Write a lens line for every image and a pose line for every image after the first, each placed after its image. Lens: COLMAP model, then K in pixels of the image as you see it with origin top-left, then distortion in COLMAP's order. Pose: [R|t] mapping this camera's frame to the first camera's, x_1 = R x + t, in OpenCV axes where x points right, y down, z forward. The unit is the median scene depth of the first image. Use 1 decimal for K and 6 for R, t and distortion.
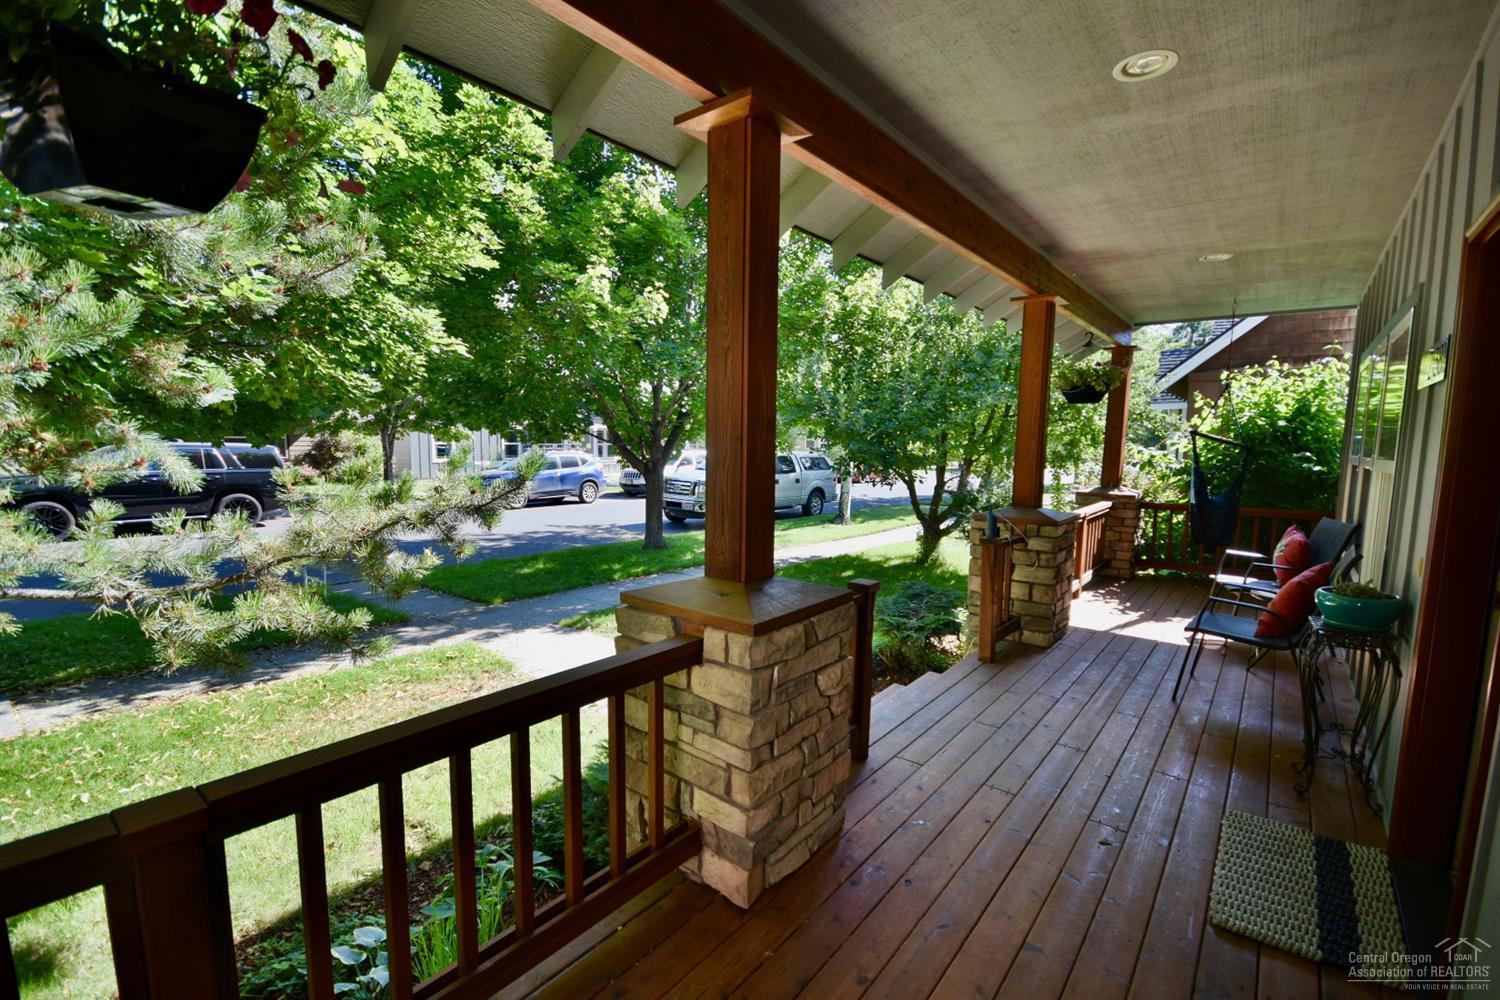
lens RADIAL K [[662.2, 0, 749.6], [0, 662.2, 508.3], [0, 0, 1]] dist [-0.003798, -0.001808]
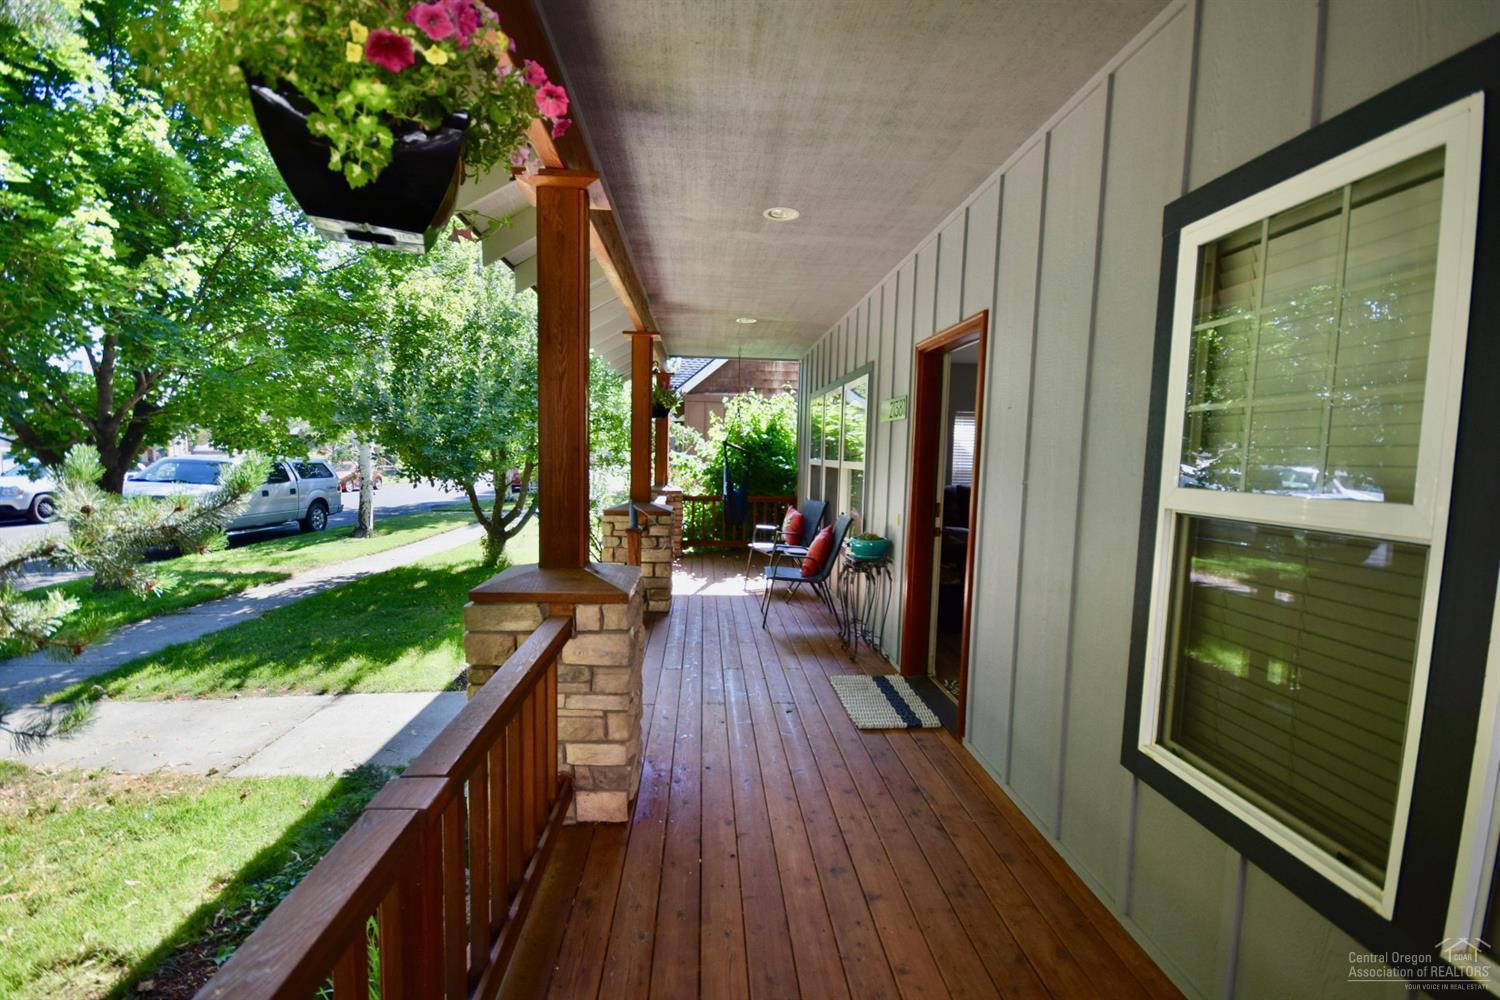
lens RADIAL K [[662.2, 0, 749.4], [0, 662.2, 502.6], [0, 0, 1]] dist [-0.003798, -0.001808]
pose [[0.735321, -0.048889, 0.675953, -0.199226], [0.058666, 0.998242, 0.008380, 0.000466], [-0.675175, 0.033494, 0.736897, -0.033285]]
